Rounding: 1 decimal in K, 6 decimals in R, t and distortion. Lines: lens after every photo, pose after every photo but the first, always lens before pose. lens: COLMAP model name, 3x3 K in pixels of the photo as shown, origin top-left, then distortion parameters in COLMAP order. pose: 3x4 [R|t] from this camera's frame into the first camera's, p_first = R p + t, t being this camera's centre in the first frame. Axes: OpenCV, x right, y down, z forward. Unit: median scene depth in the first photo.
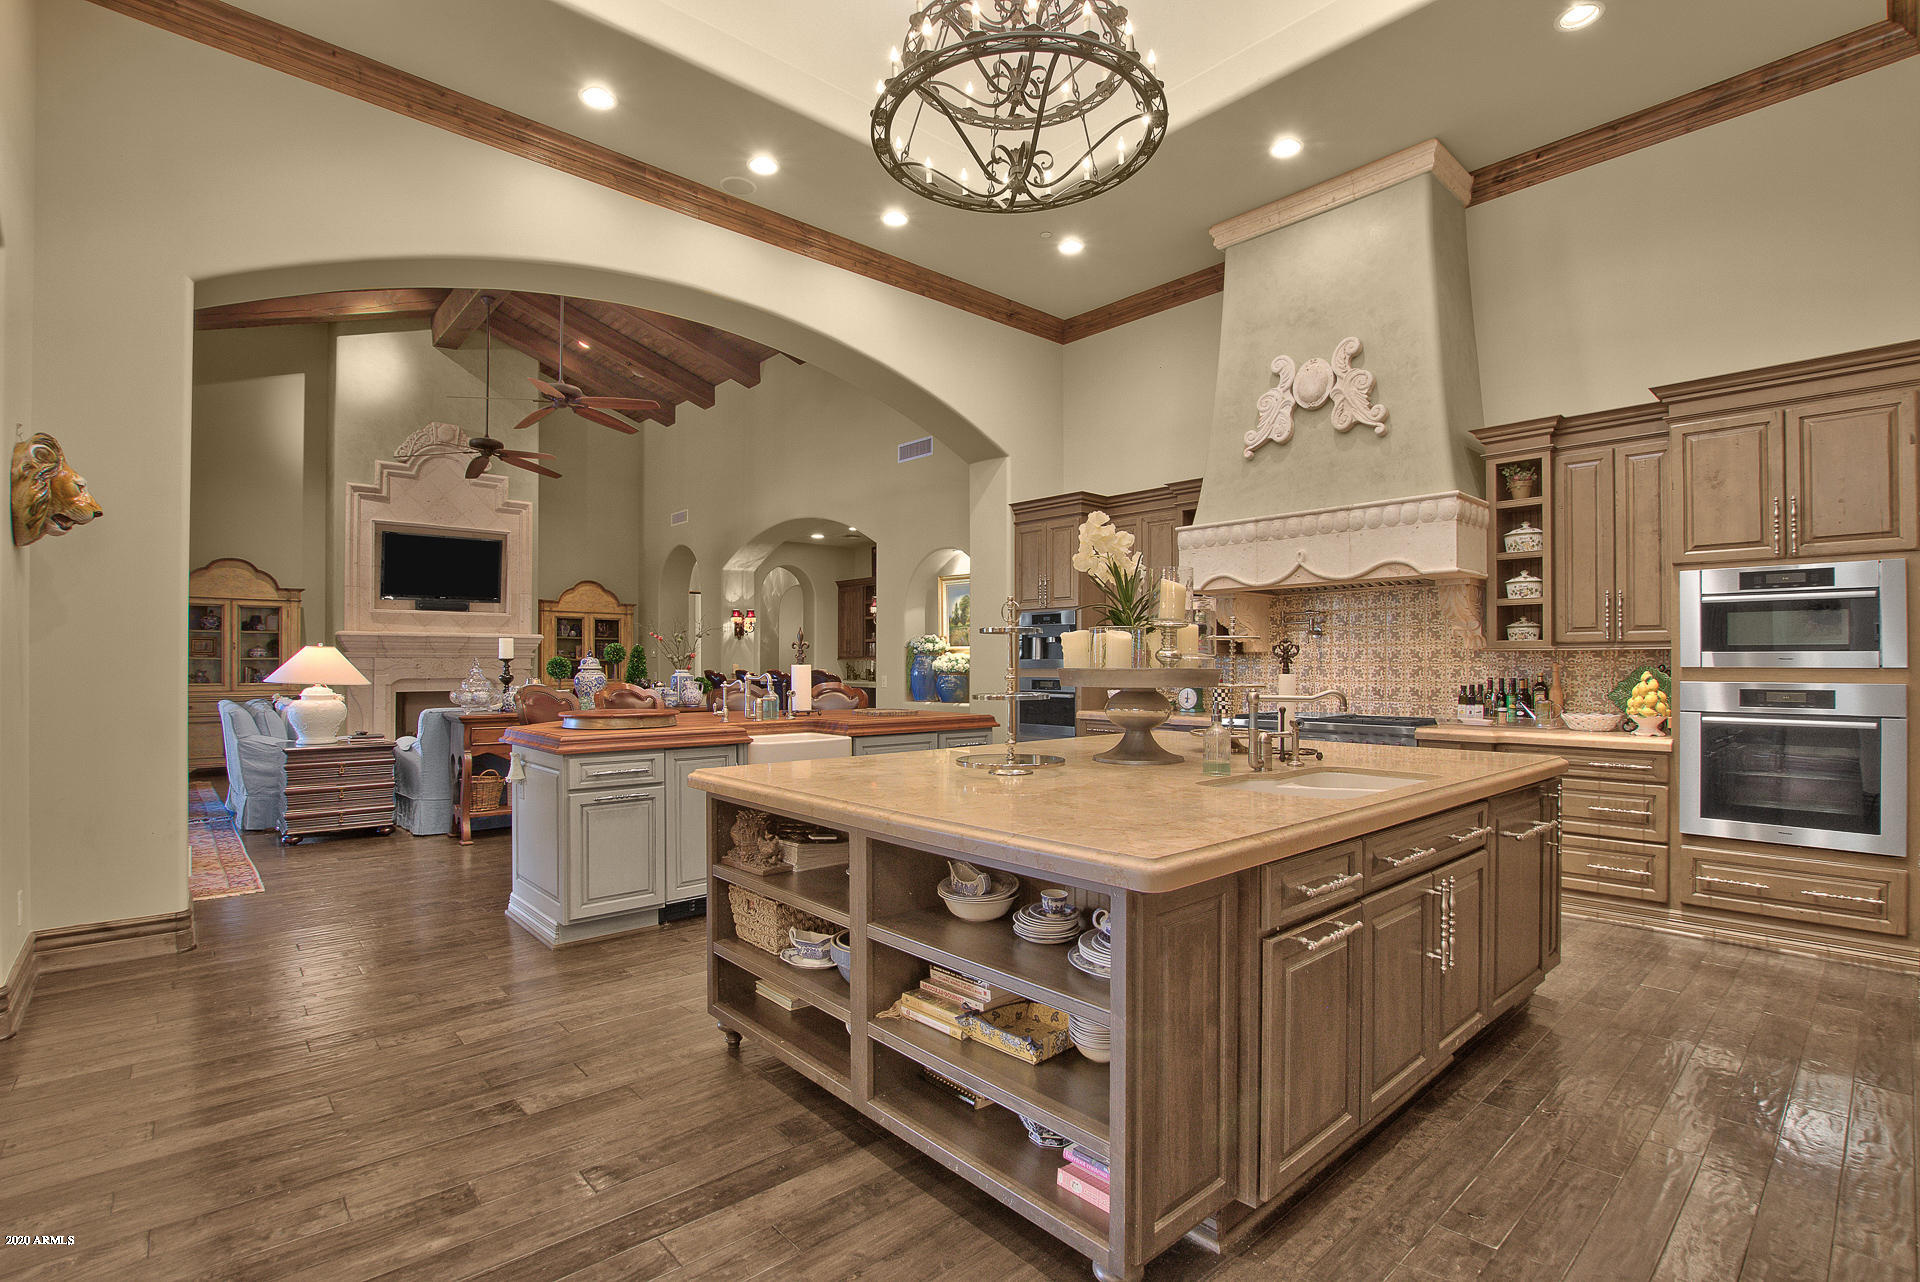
lens RADIAL K [[915.7, 0, 939.0], [0, 915.7, 657.2], [0, 0, 1]] dist [-0.005005, -0.001556]
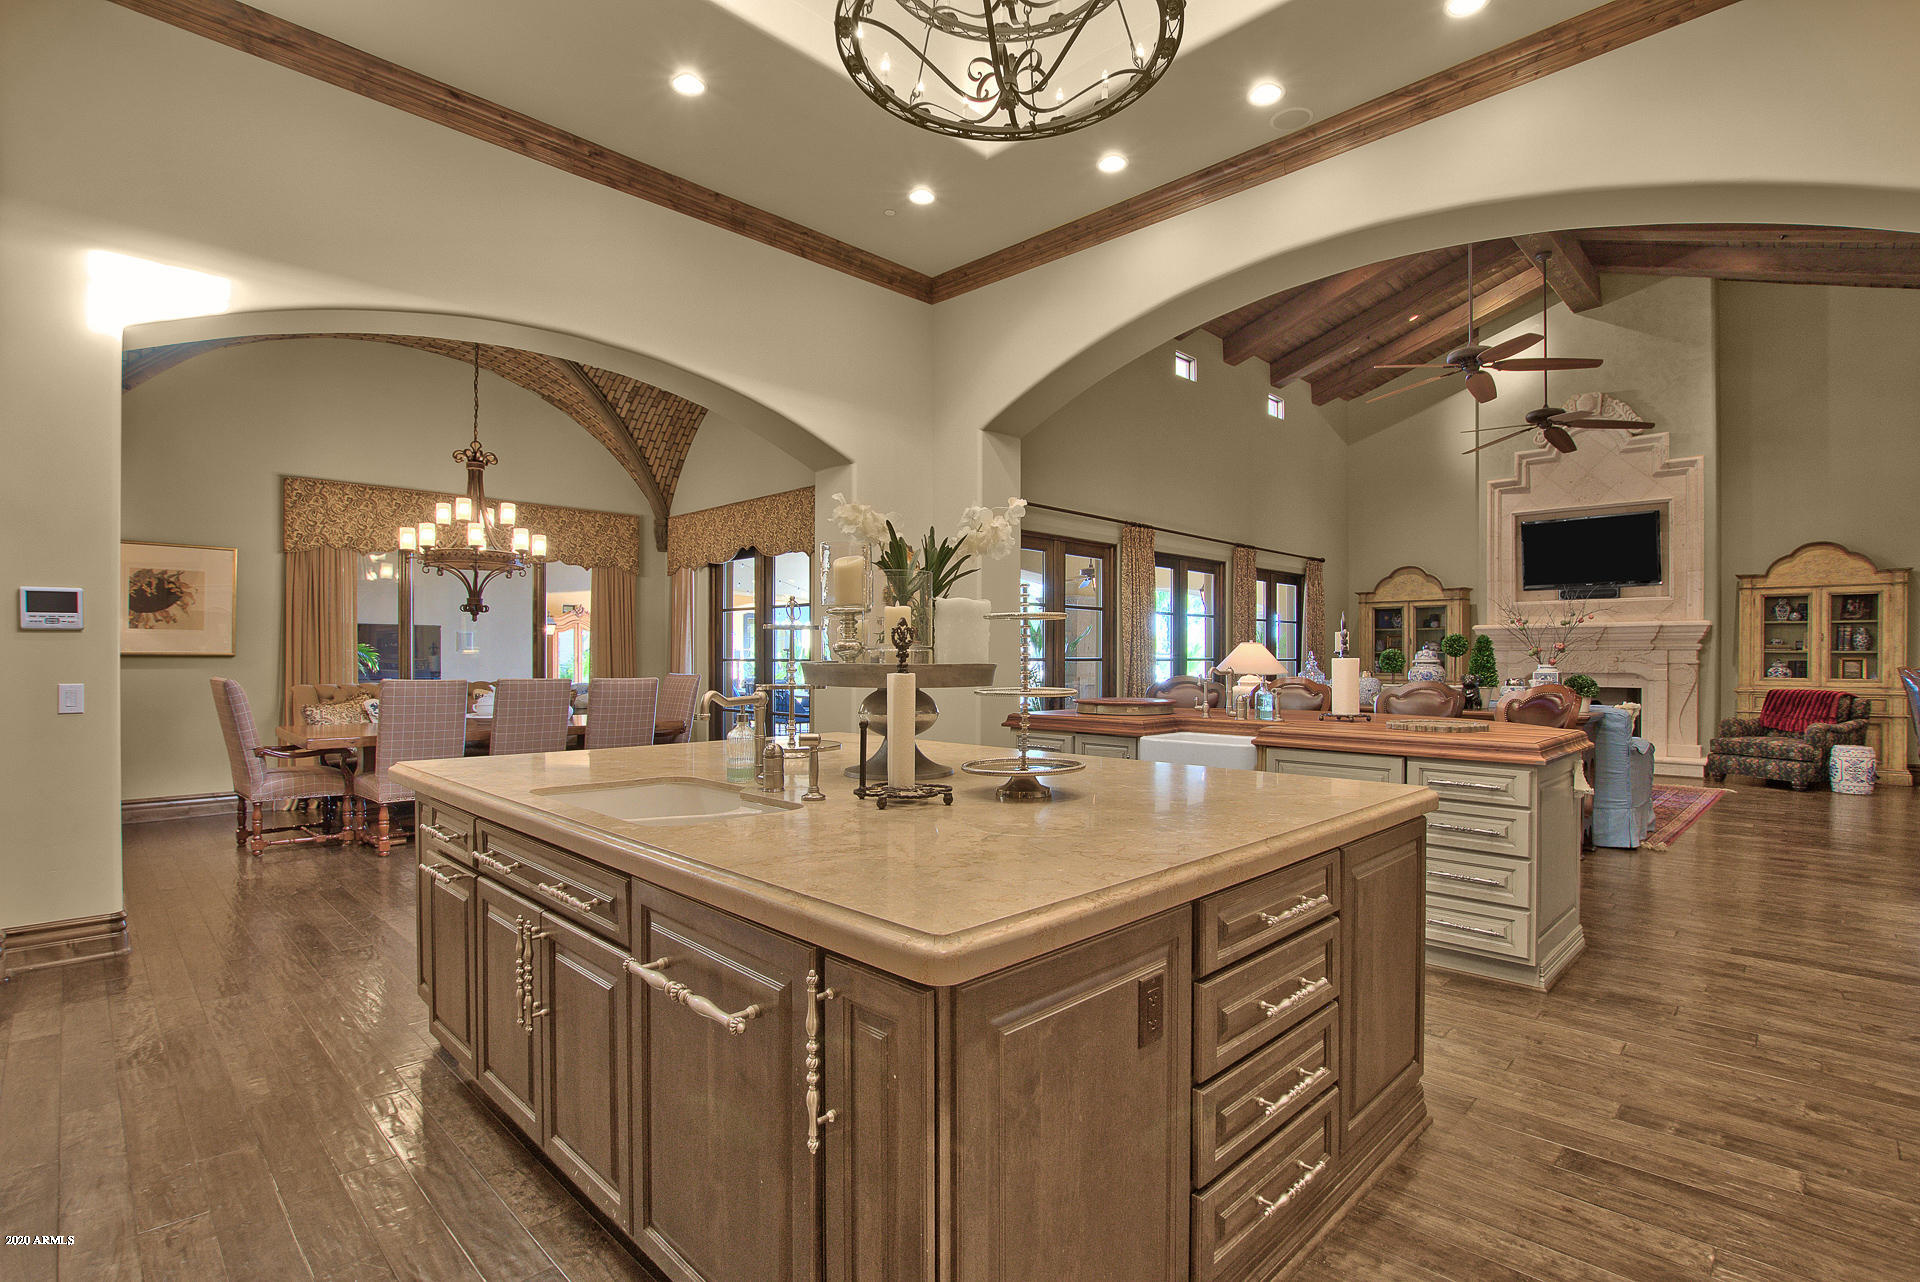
lens RADIAL K [[915.7, 0, 939.0], [0, 915.7, 657.2], [0, 0, 1]] dist [-0.005005, -0.001556]
pose [[0.079024, 0.000856, -0.996872, 0.323575], [0.006736, 0.999976, 0.001393, 0.001640], [0.996850, -0.006825, 0.079016, 0.292306]]
